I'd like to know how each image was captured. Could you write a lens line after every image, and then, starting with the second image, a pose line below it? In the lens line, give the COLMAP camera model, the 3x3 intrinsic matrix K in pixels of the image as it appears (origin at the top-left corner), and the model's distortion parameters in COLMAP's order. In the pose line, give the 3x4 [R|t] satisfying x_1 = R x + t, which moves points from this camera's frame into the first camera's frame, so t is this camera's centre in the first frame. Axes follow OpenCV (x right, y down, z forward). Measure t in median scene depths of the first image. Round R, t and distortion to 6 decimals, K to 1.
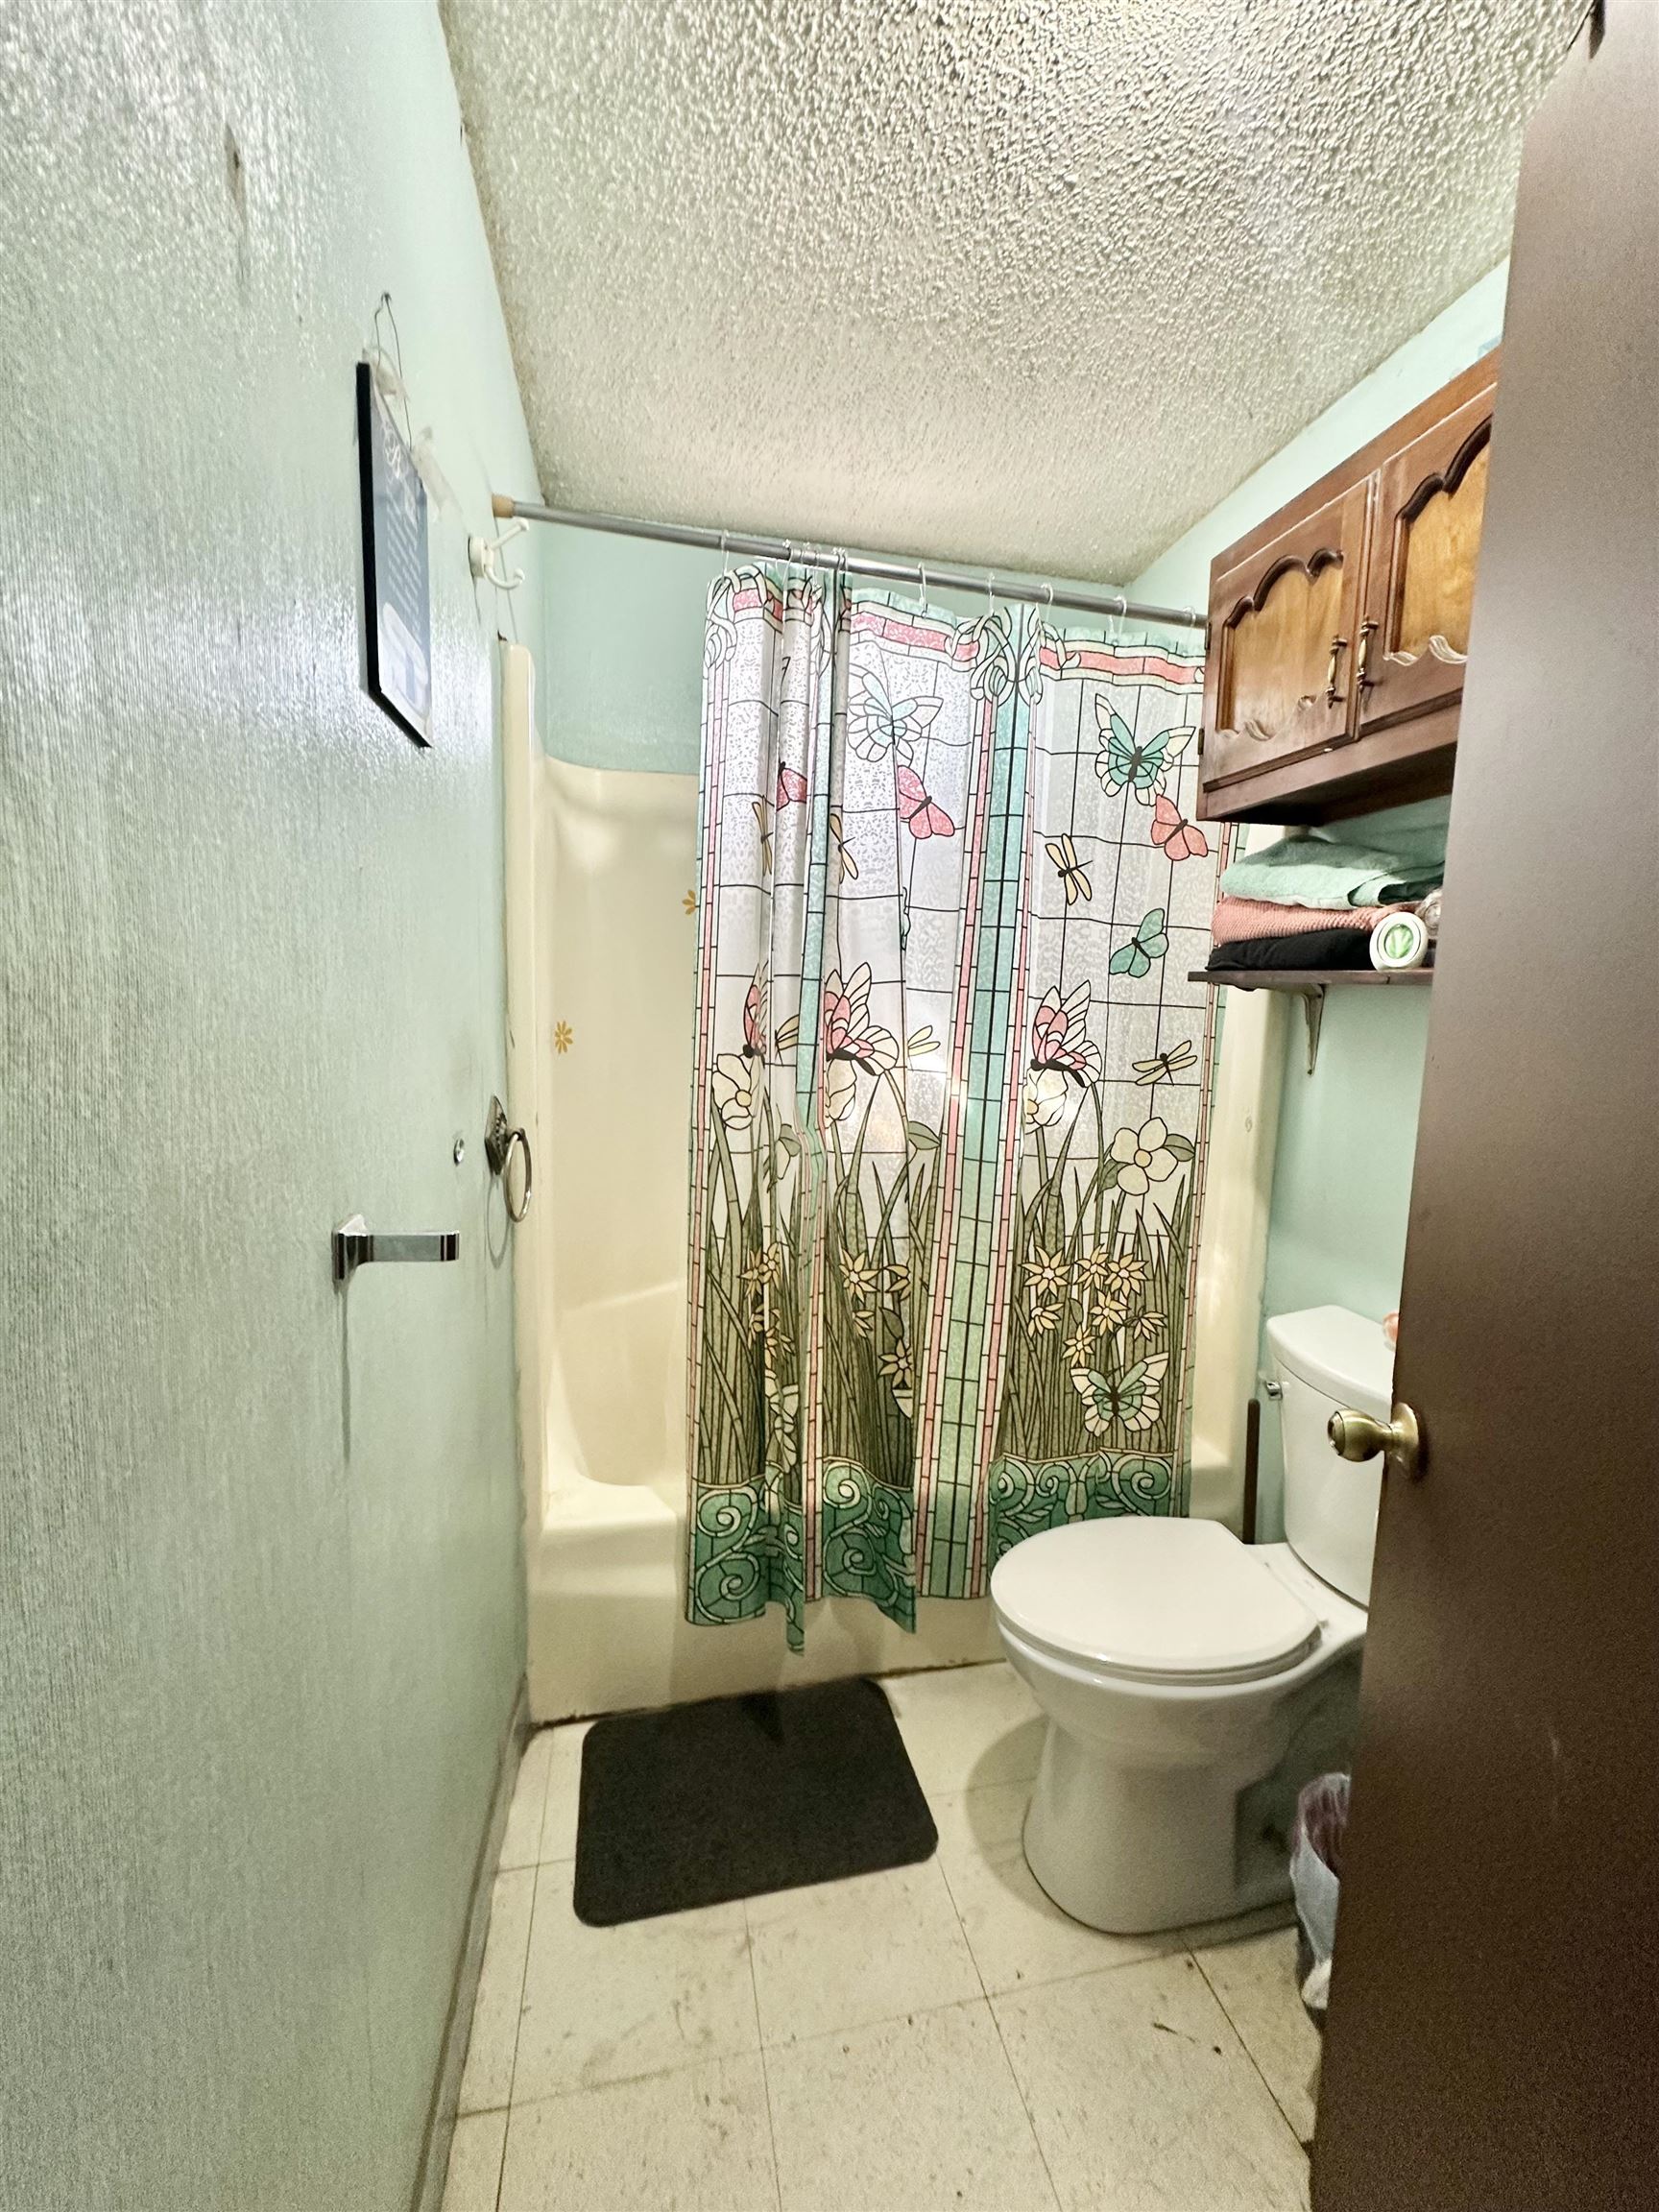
lens RADIAL K [[885.5, 0, 830.2], [0, 885.5, 1103.4], [0, 0, 1]] dist [-0.005639, 0.002018]
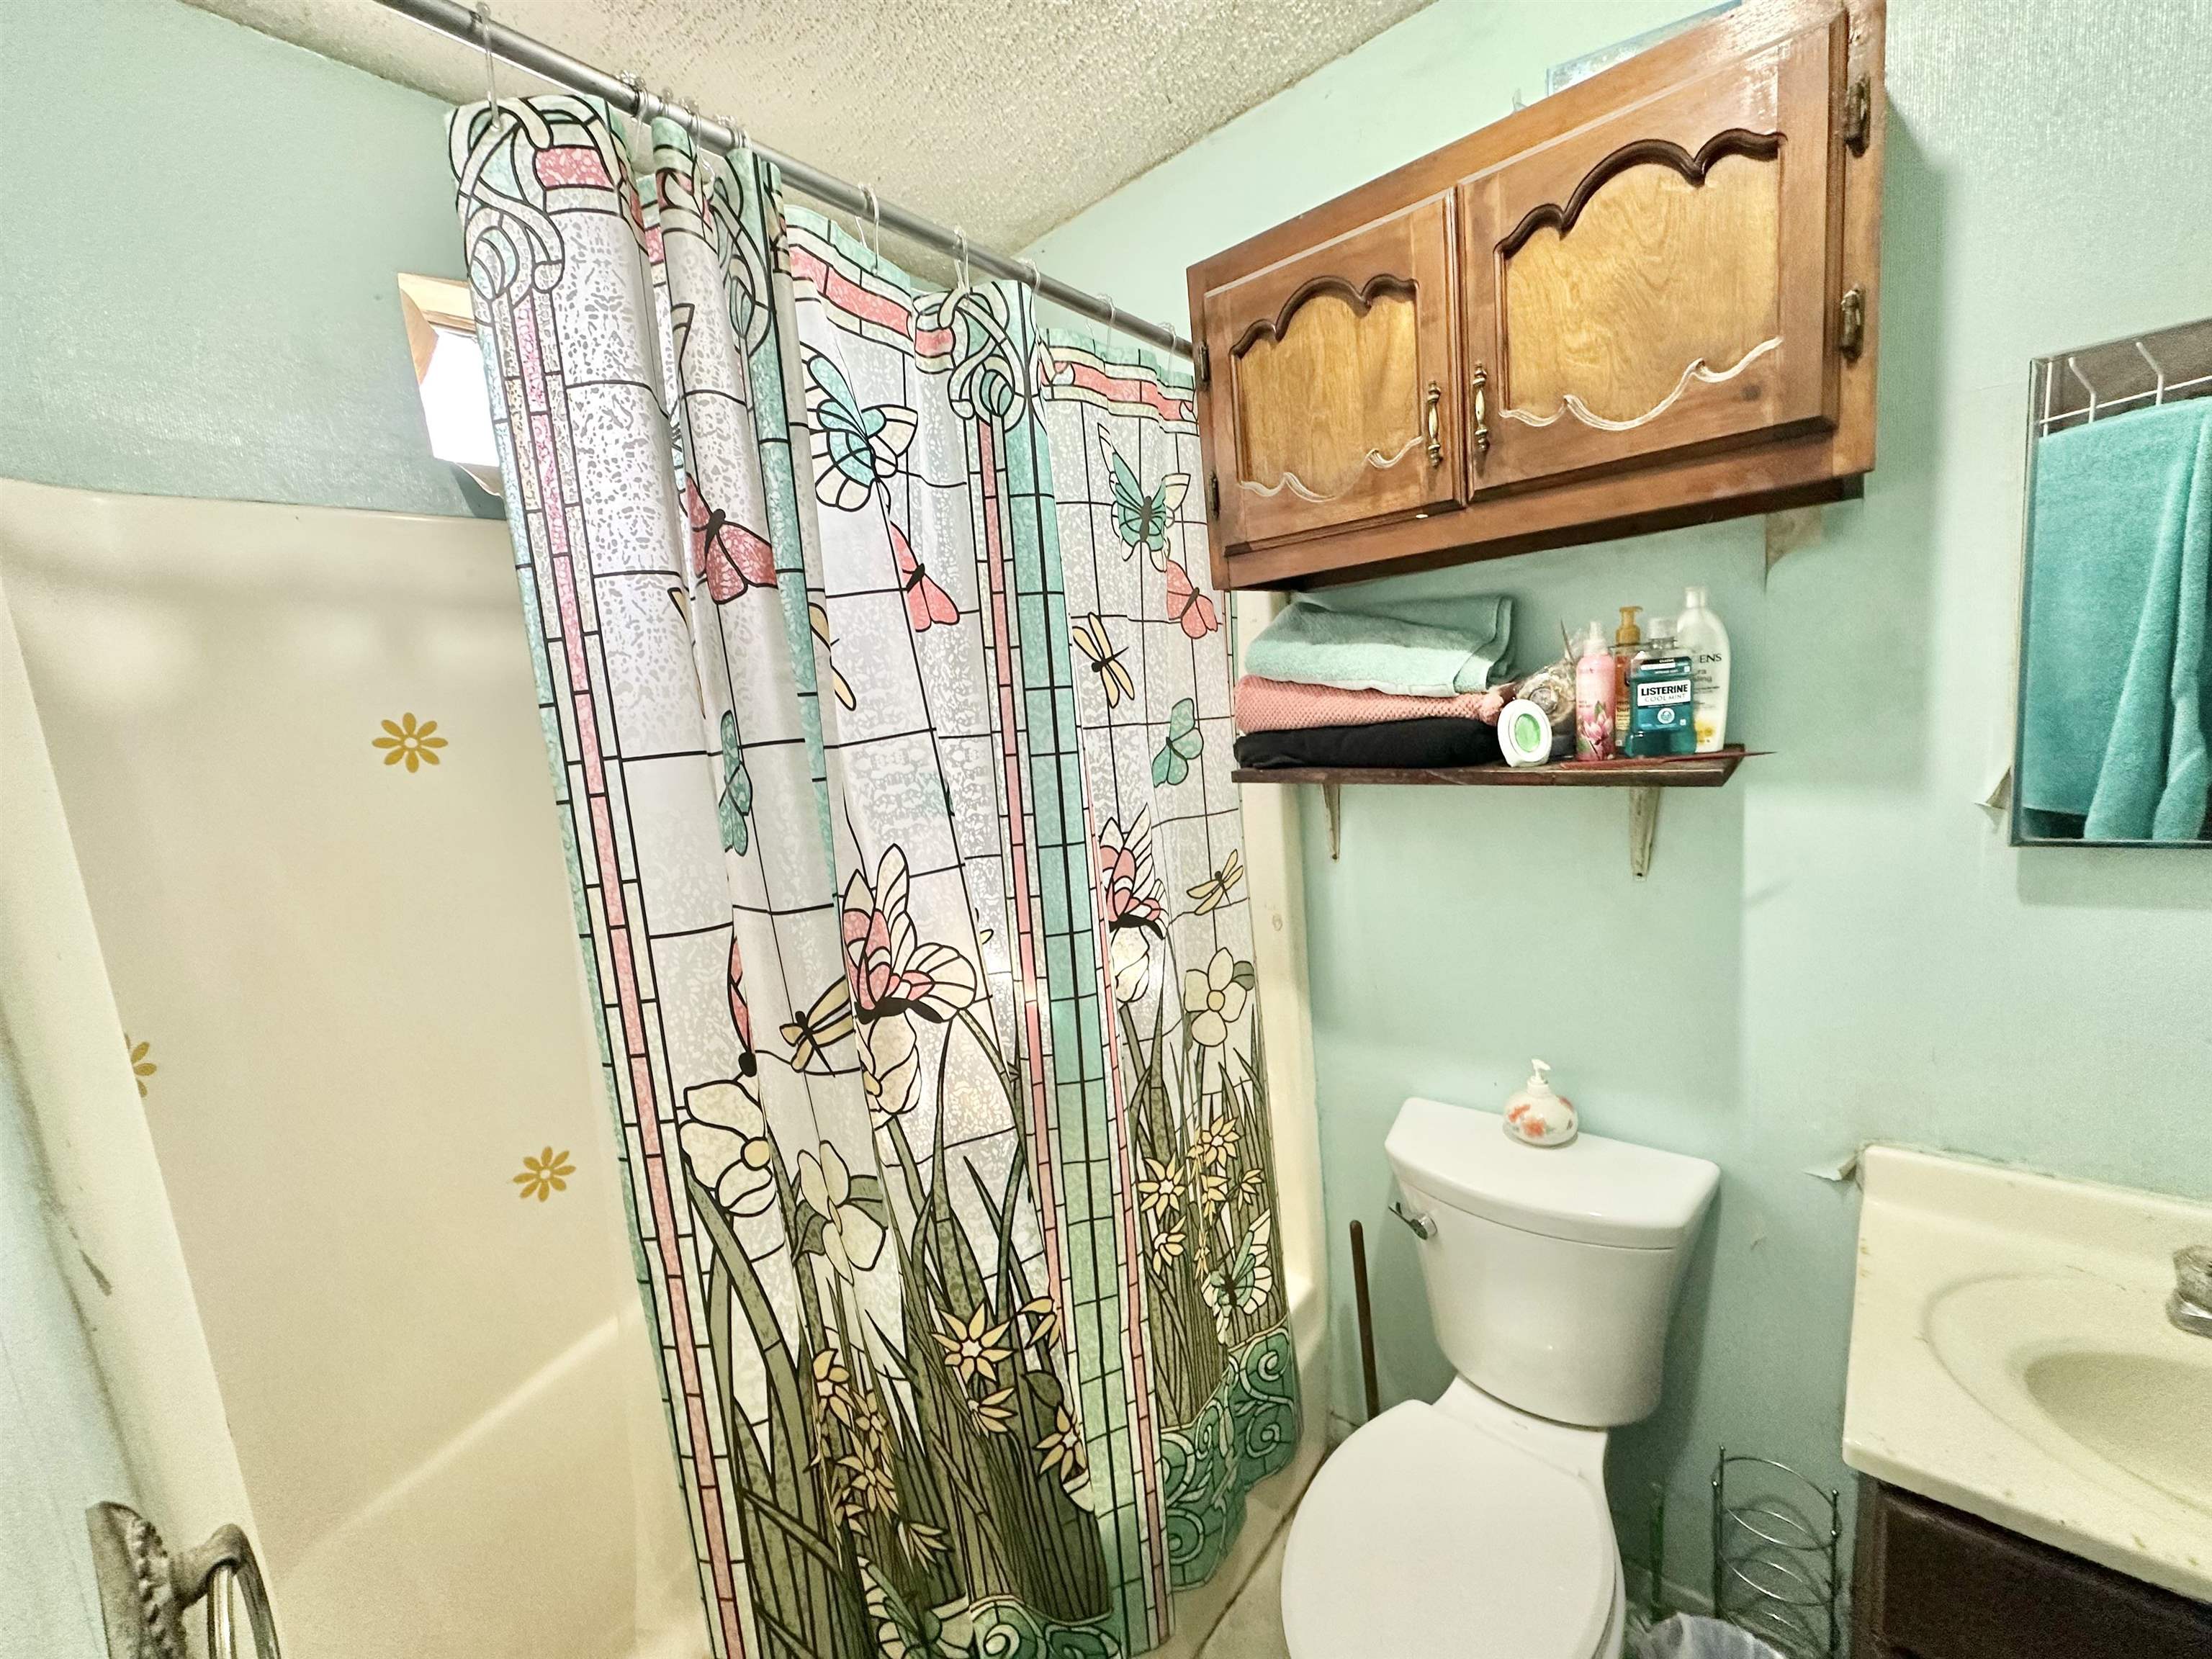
lens RADIAL K [[885.5, 0, 1102.8], [0, 885.5, 830.4], [0, 0, 1]] dist [-0.005639, 0.002018]
pose [[0.785839, -0.187556, 0.589304, -0.195306], [0.184743, 0.980586, 0.065731, -0.176771], [-0.590192, 0.057216, 0.805233, 0.419340]]
